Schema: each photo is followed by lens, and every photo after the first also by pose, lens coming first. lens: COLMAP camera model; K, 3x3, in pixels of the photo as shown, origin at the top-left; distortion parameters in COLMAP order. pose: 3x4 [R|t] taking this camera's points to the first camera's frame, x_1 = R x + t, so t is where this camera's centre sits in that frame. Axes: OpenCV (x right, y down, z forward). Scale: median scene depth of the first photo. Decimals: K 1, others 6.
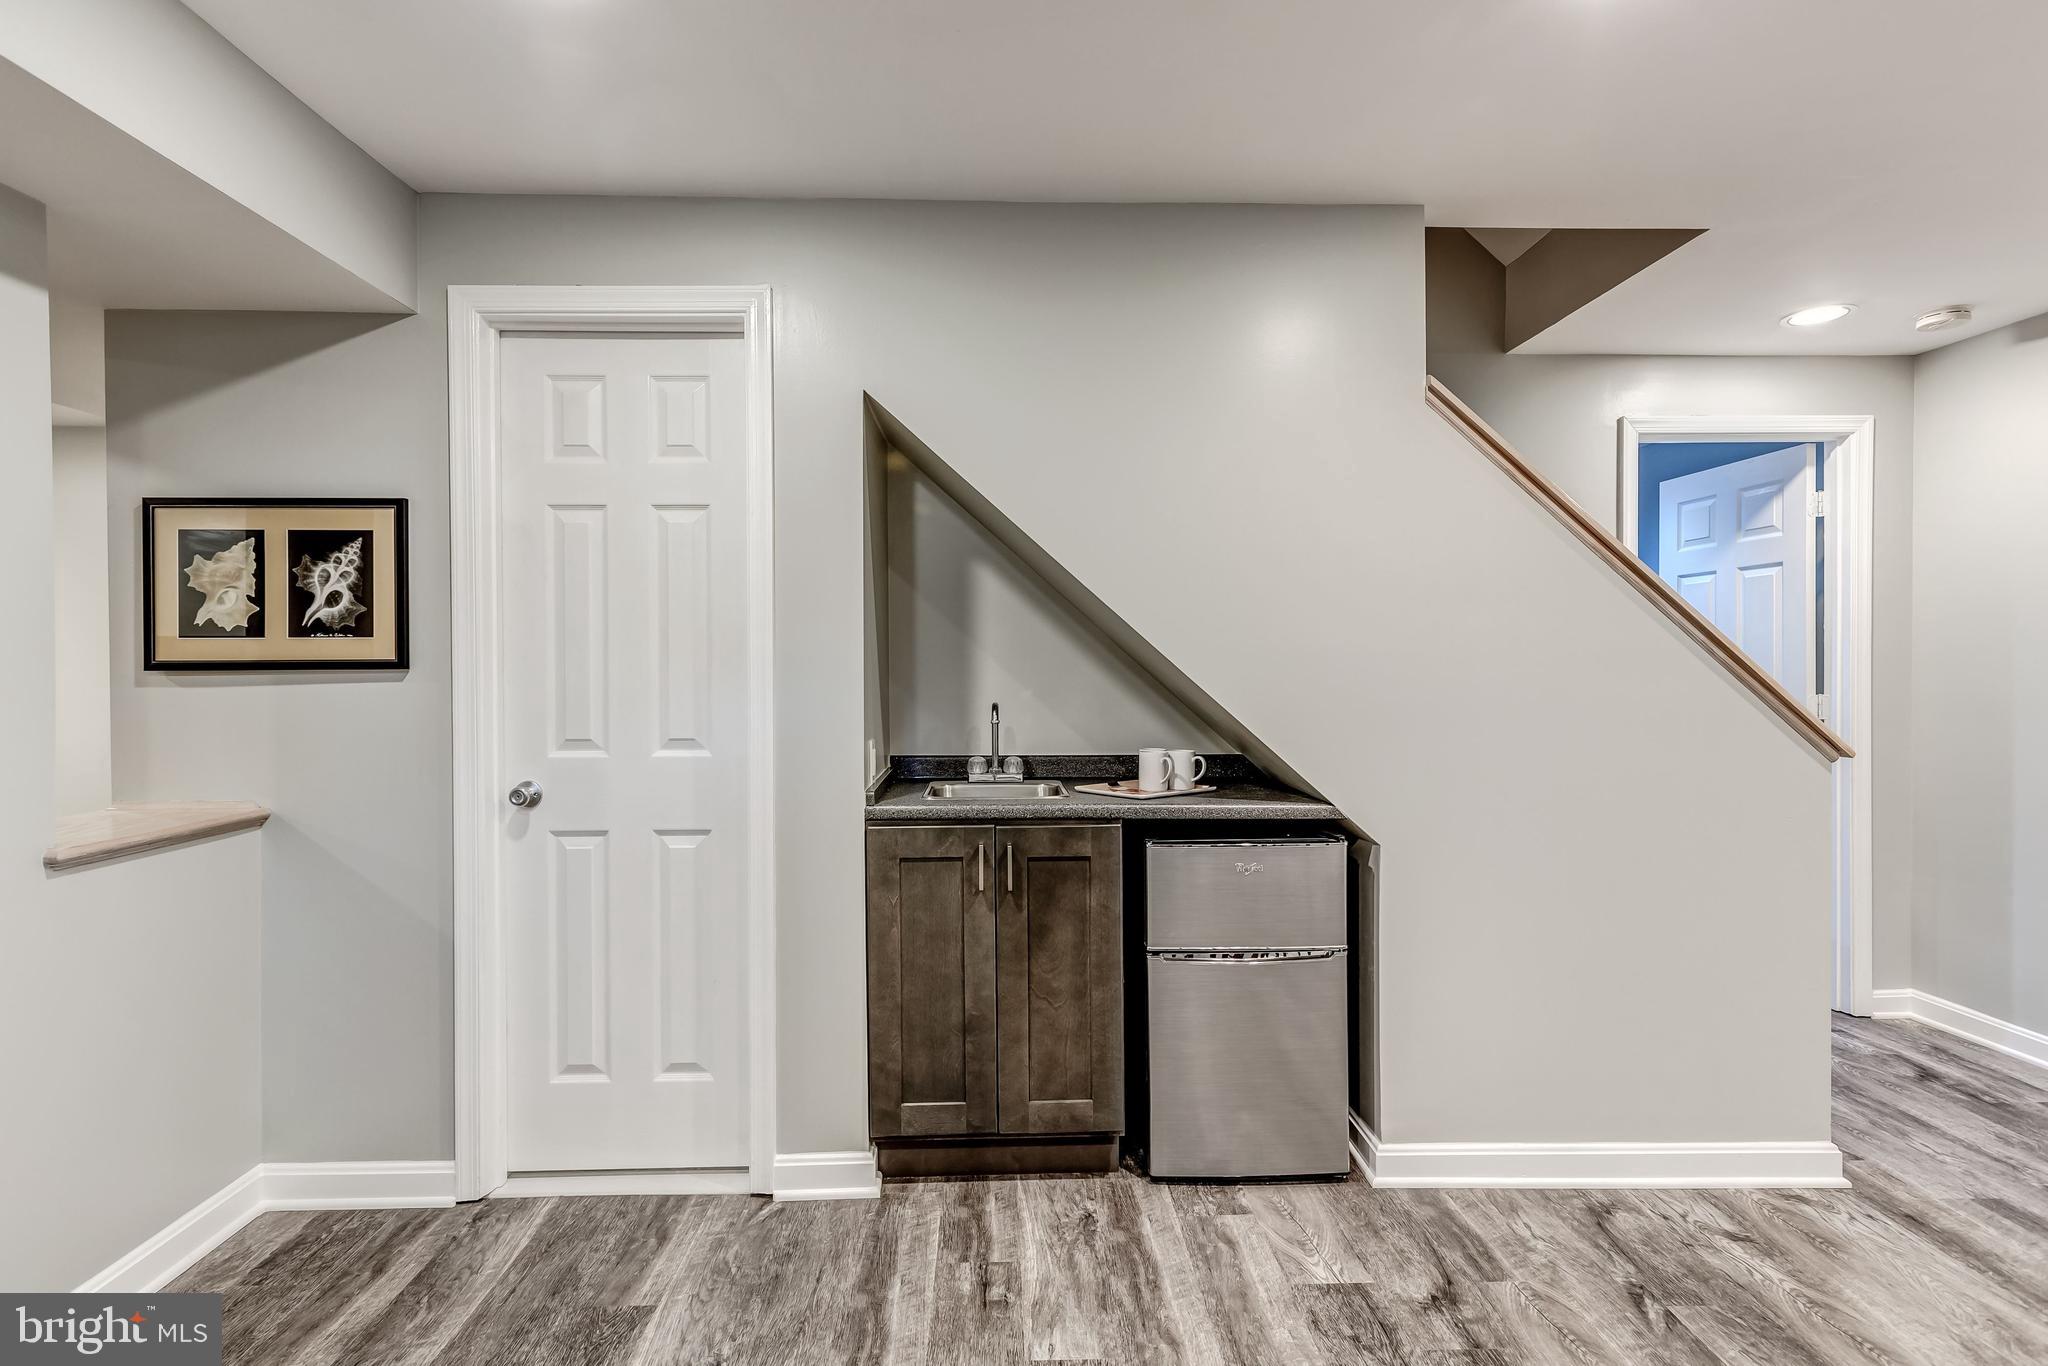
lens RADIAL K [[1009.9, 0, 1022.4], [0, 1009.9, 672.8], [0, 0, 1]] dist [0.004199, 0.000585]
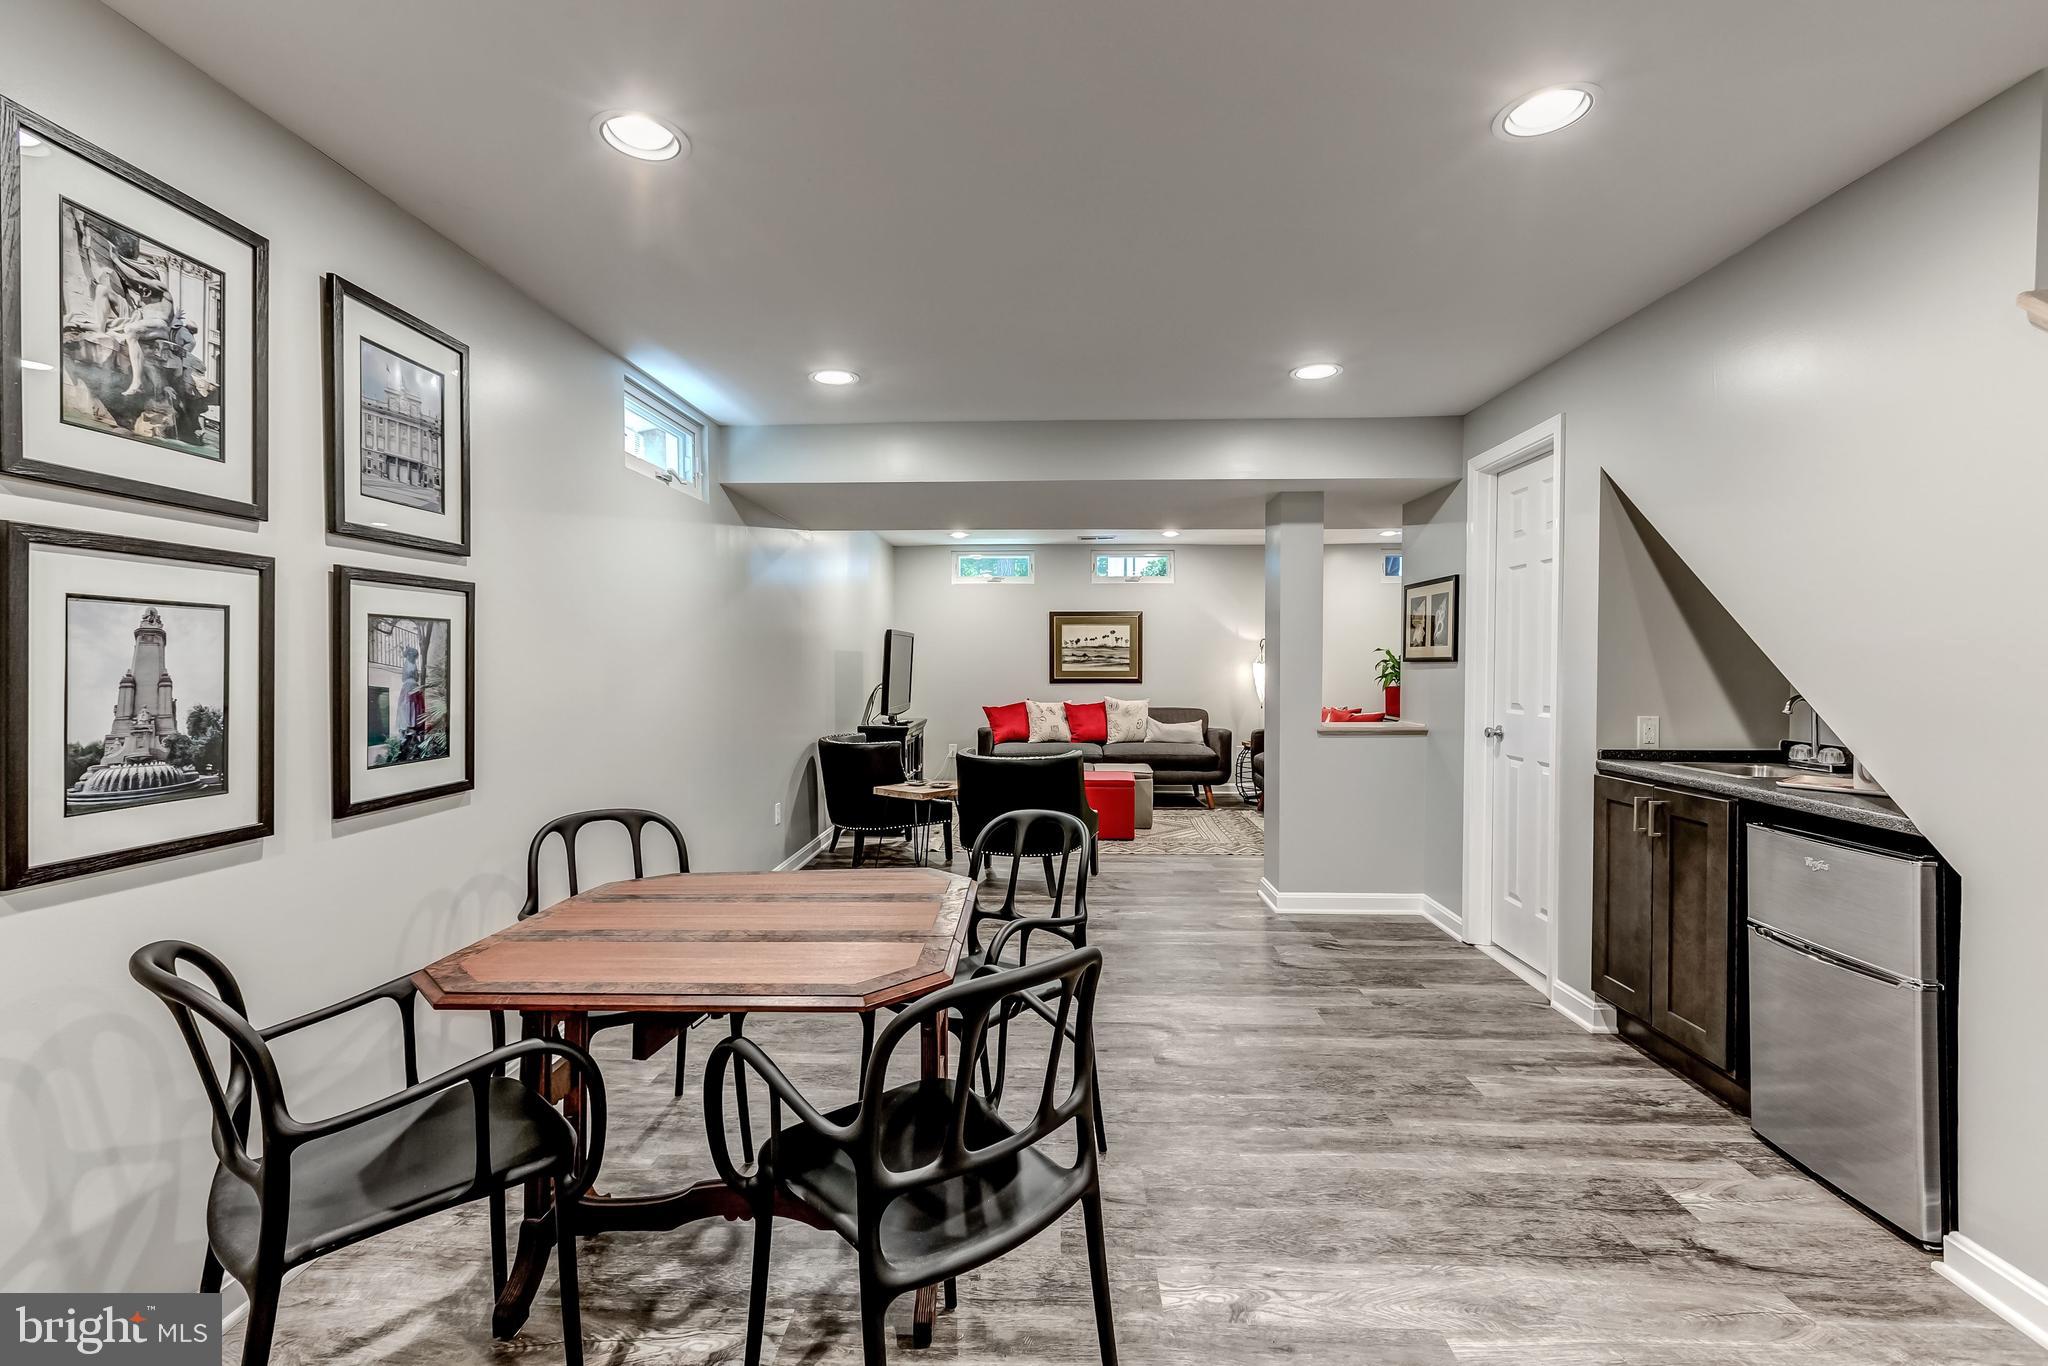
lens RADIAL K [[894.2, 0, 1025.0], [0, 894.2, 668.2], [0, 0, 1]] dist [0.000278, 0.000150]
pose [[-0.059039, 0.012425, -0.998178, 1.176821], [-0.013146, 0.999826, 0.013223, -0.002784], [0.998169, 0.013903, -0.058866, 0.272246]]
